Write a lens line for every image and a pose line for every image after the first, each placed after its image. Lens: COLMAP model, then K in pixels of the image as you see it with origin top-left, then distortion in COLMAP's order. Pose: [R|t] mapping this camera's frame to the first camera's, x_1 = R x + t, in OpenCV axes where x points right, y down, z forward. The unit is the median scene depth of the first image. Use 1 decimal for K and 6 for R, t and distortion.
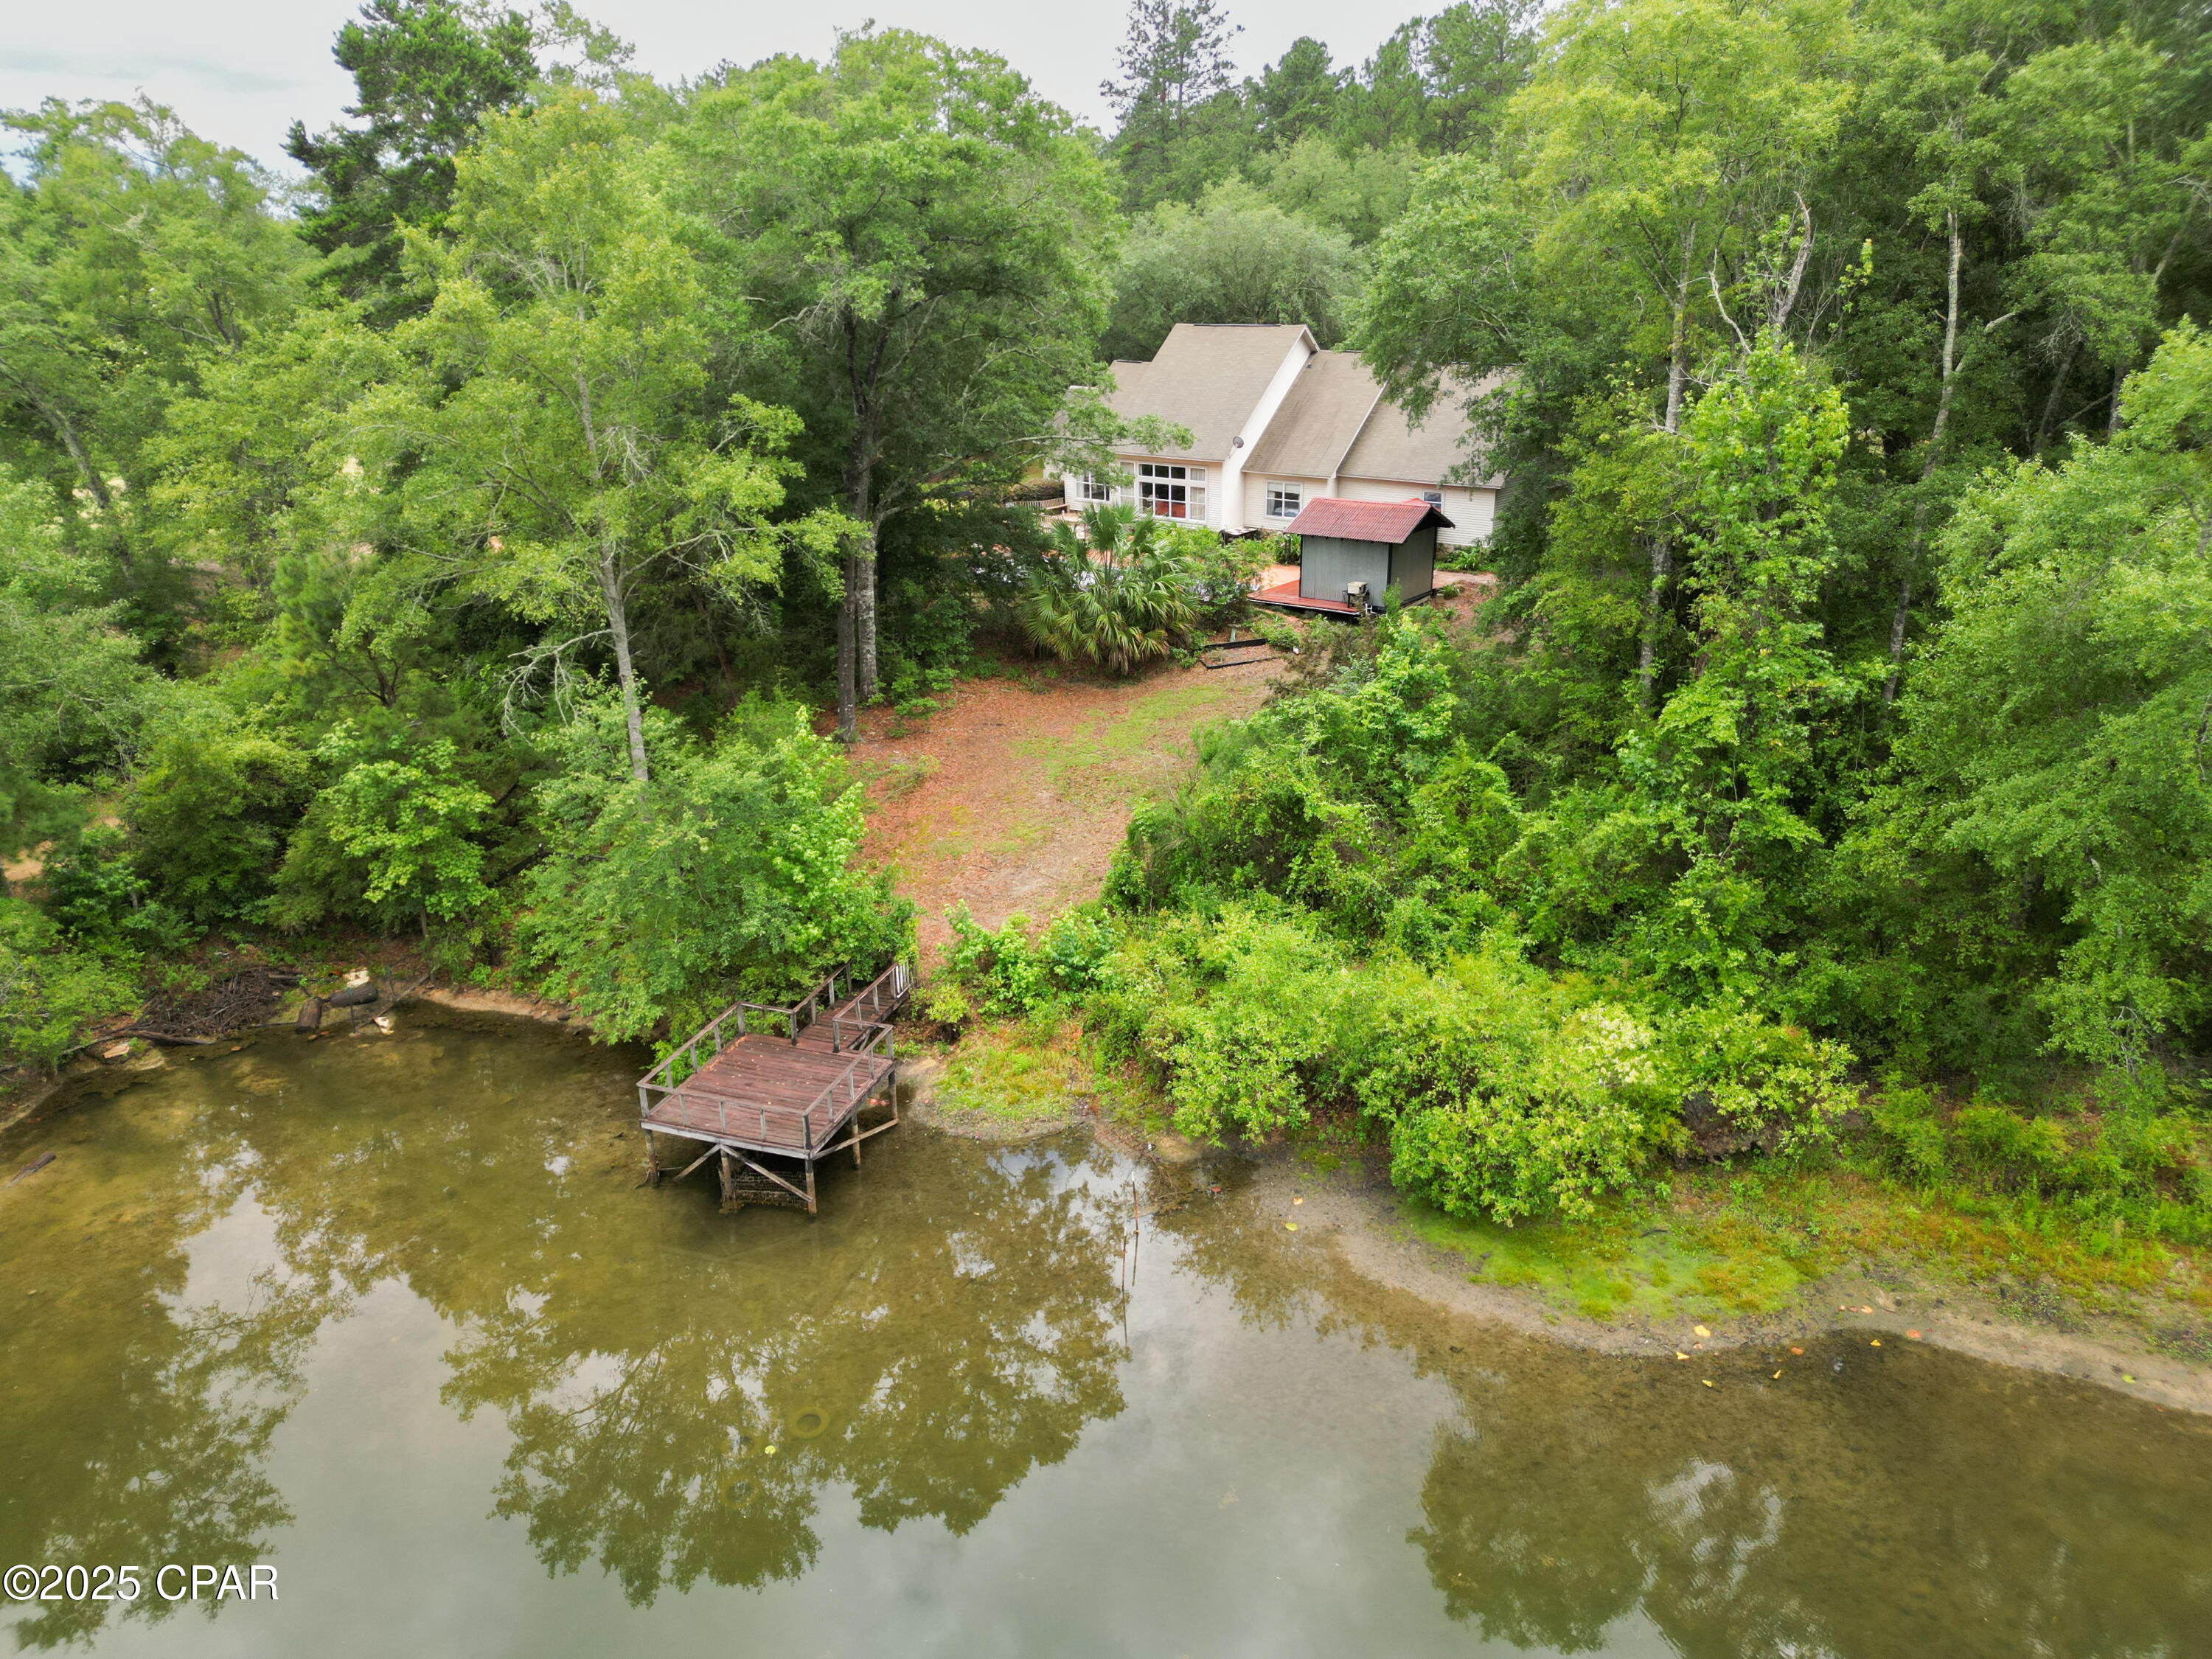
lens RADIAL K [[1533.7, 0, 1109.8], [0, 1533.7, 825.1], [0, 0, 1]] dist [-0.002793, -0.000381]
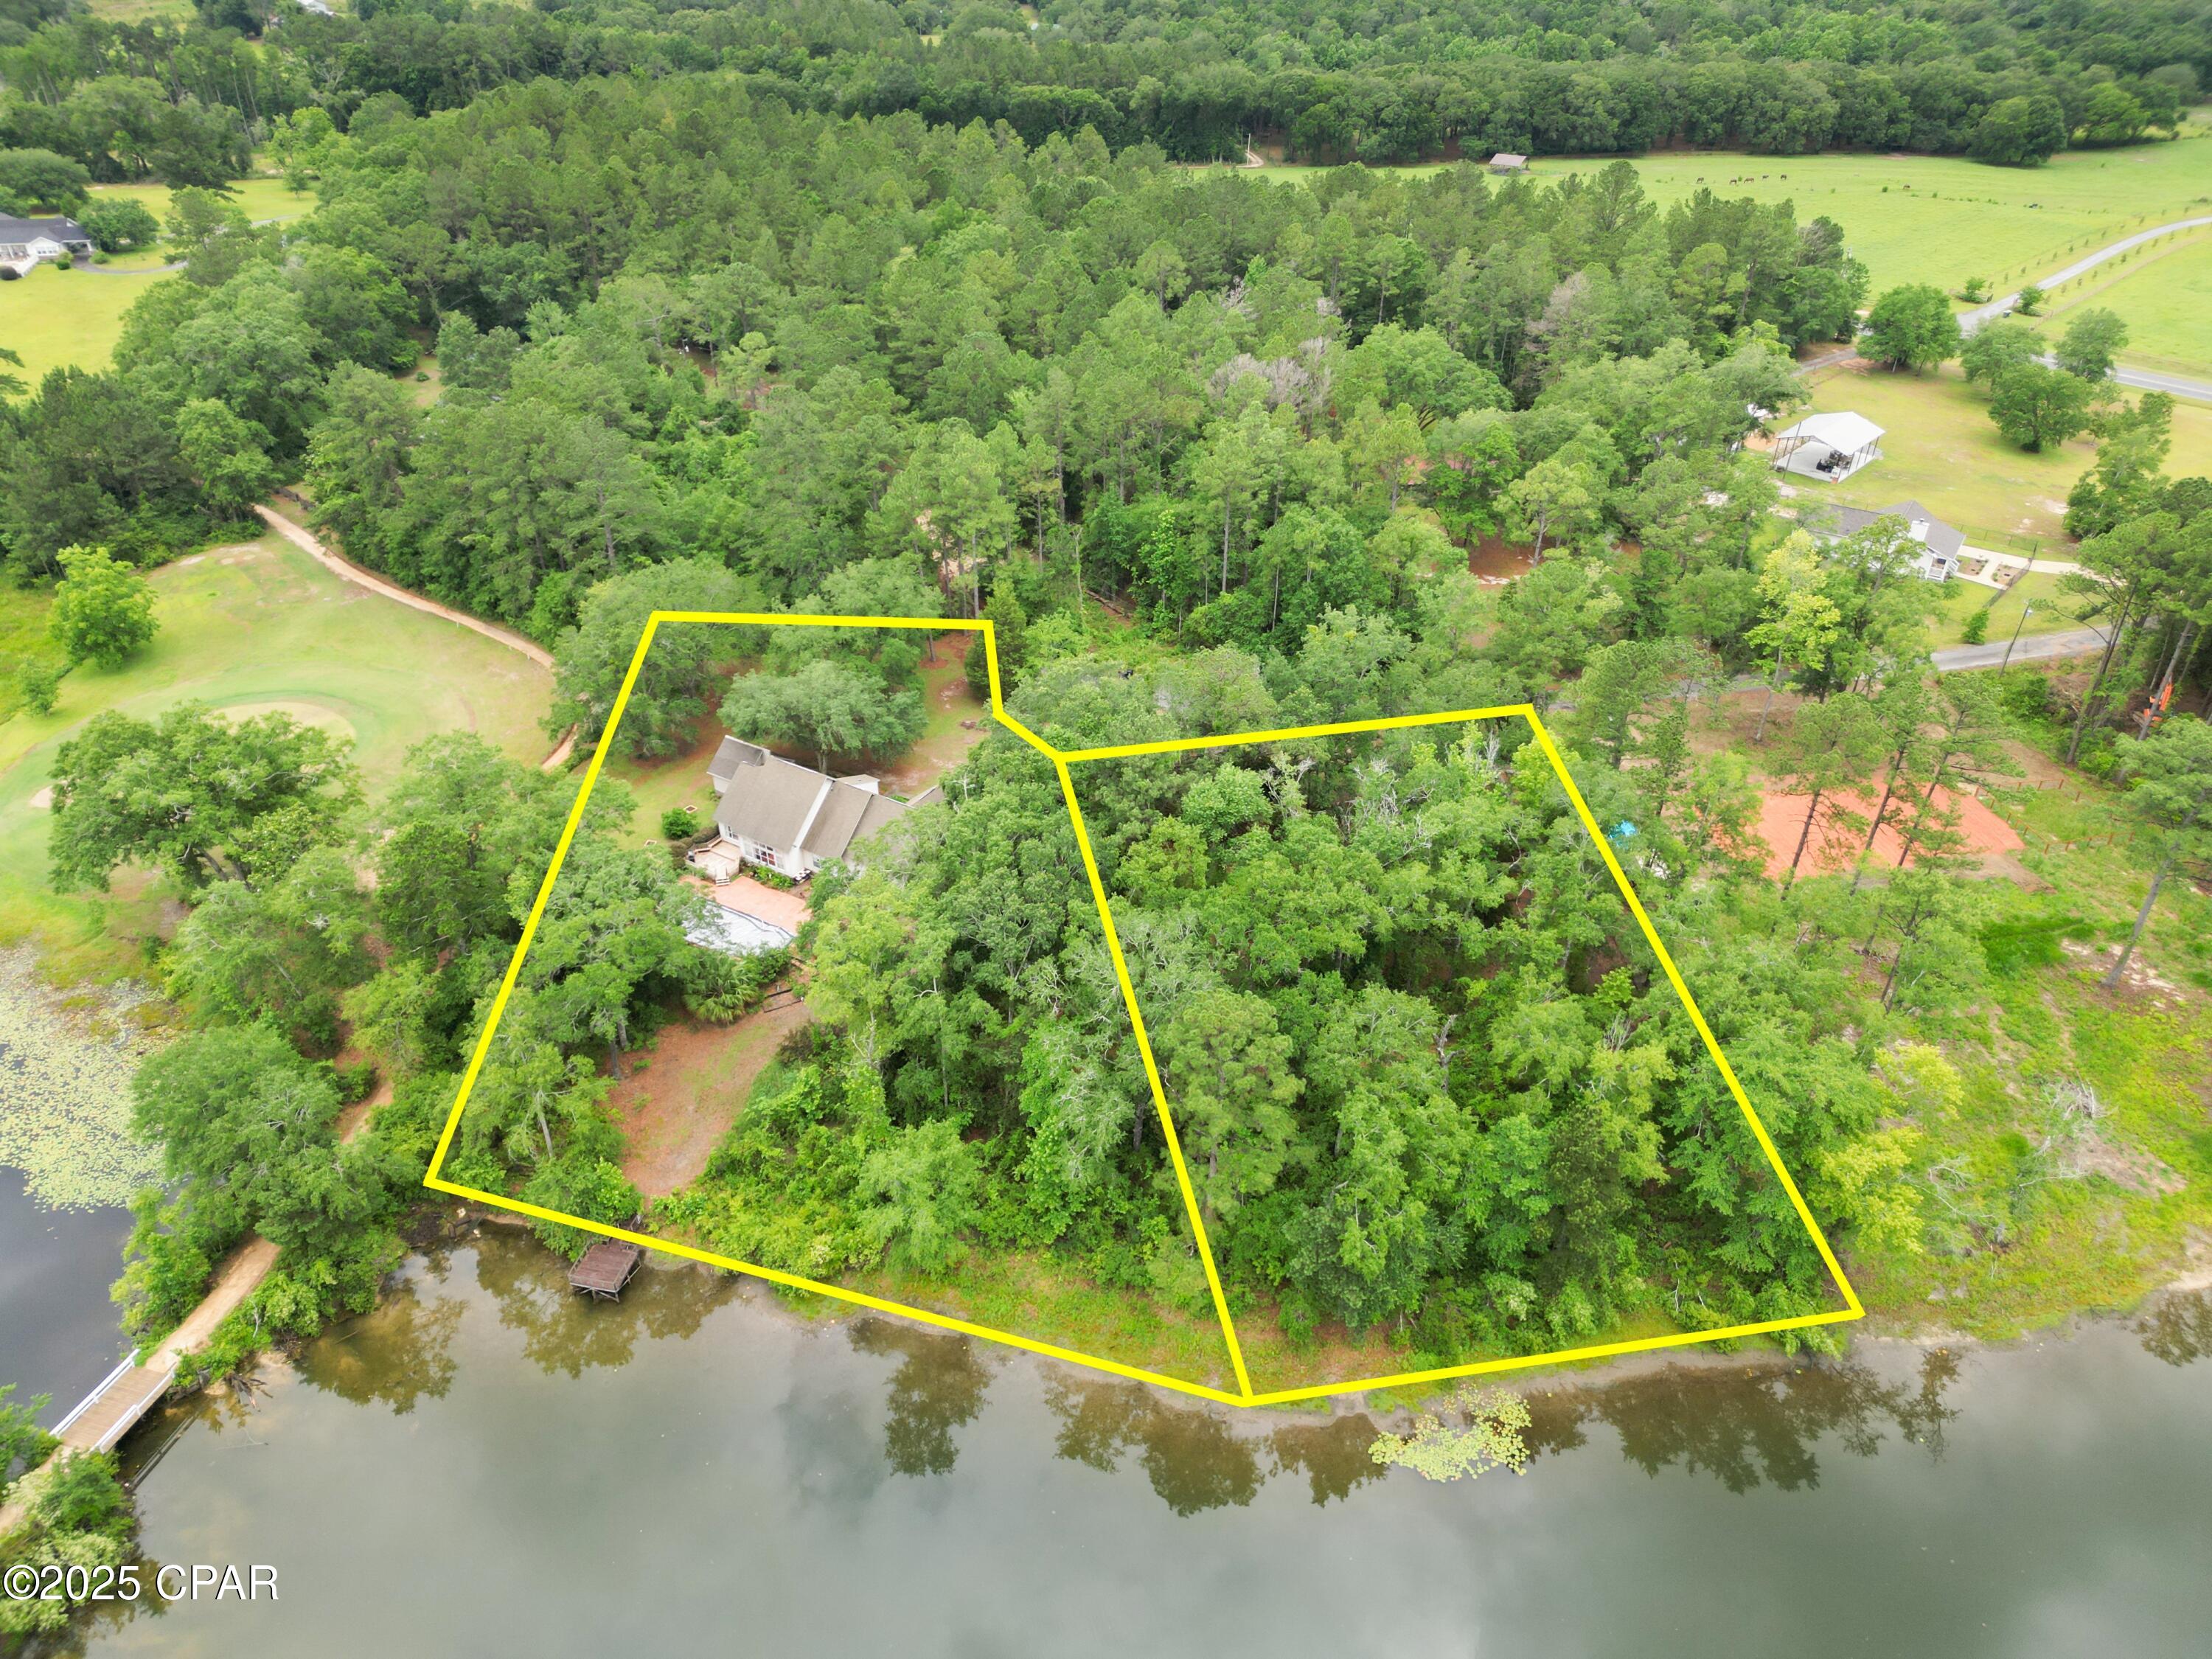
lens RADIAL K [[1533.7, 0, 1106.3], [0, 1533.7, 835.0], [0, 0, 1]] dist [-0.002793, -0.000381]
pose [[0.992287, -0.050824, 0.113062, 0.517974], [0.021275, 0.968375, 0.248589, -1.459650], [-0.122121, -0.244266, 0.961988, -2.062788]]
